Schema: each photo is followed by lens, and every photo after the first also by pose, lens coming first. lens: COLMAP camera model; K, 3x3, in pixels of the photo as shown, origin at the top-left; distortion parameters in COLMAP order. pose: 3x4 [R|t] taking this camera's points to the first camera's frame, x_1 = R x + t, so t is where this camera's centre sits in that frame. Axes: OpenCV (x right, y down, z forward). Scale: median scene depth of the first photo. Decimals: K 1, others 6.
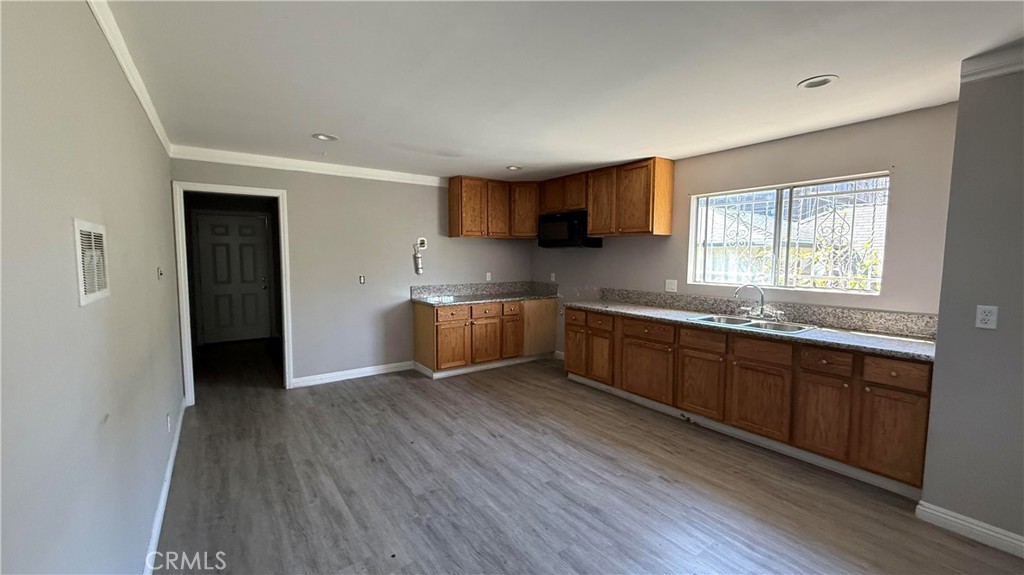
lens RADIAL K [[409.9, 0, 511.7], [0, 409.9, 285.9], [0, 0, 1]] dist [-0.000368, 0.000657]
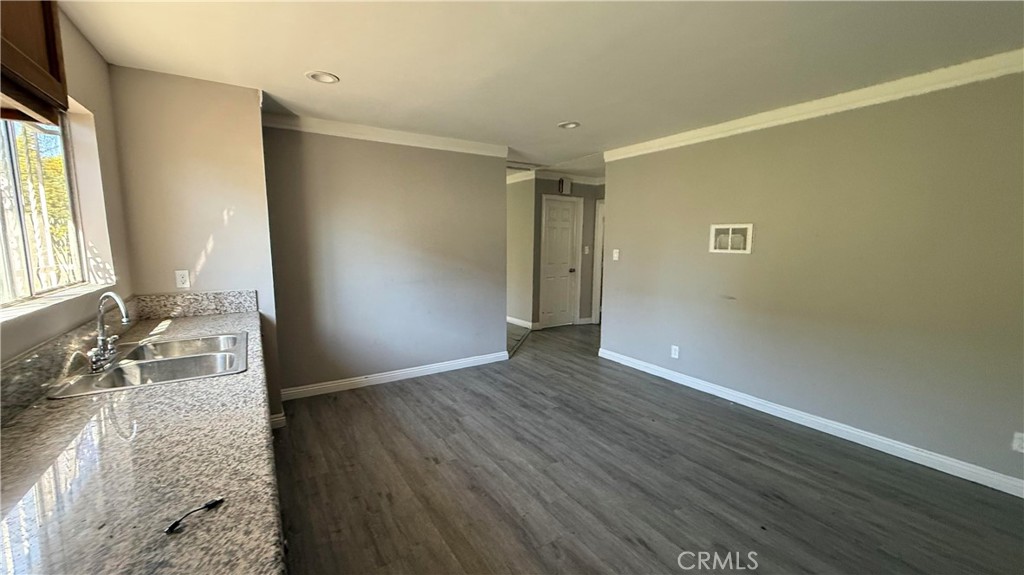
lens RADIAL K [[409.9, 0, 511.7], [0, 409.9, 285.9], [0, 0, 1]] dist [-0.000368, 0.000657]
pose [[-0.998304, -0.012258, 0.056907, 0.114803], [-0.001269, 0.981927, 0.189255, -0.105388], [-0.058199, 0.188862, -0.980278, 1.523541]]
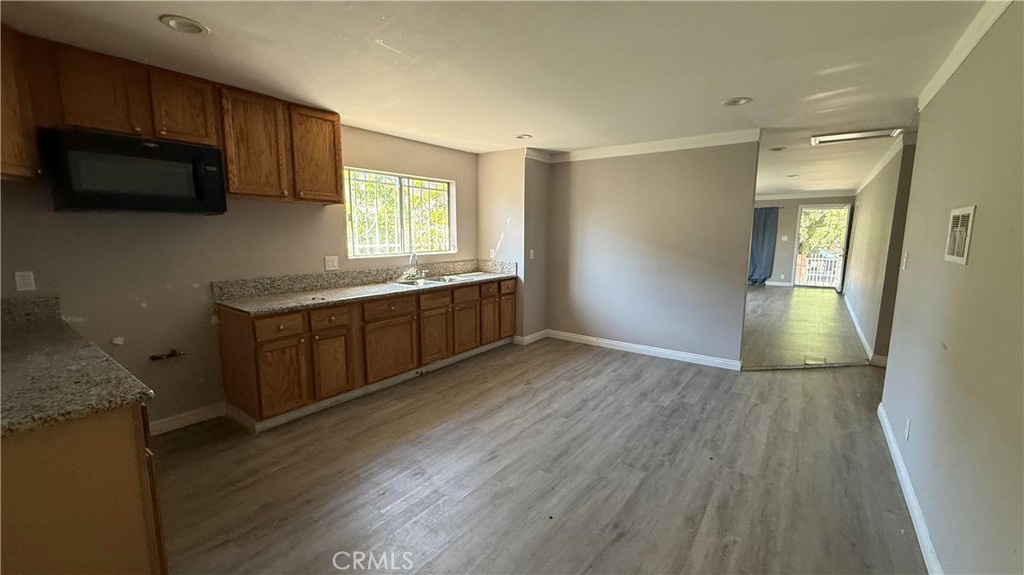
lens RADIAL K [[409.9, 0, 511.7], [0, 409.9, 285.9], [0, 0, 1]] dist [-0.000368, 0.000657]
pose [[-0.302968, -0.129061, 0.944221, -0.767899], [0.067057, 0.985445, 0.156212, -0.085530], [-0.950639, 0.110644, -0.289904, 1.168726]]
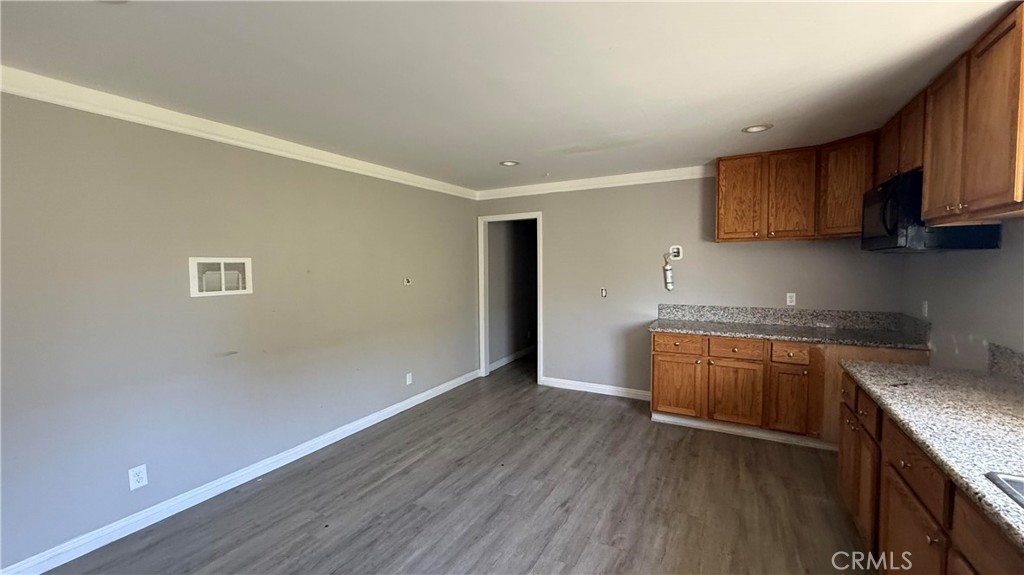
lens RADIAL K [[409.9, 0, 511.7], [0, 409.9, 285.9], [0, 0, 1]] dist [-0.000368, 0.000657]
pose [[0.432334, 0.039372, -0.900854, 0.593112], [-0.057276, 0.998228, 0.016140, -0.050675], [0.899893, 0.044619, 0.433822, 0.565141]]
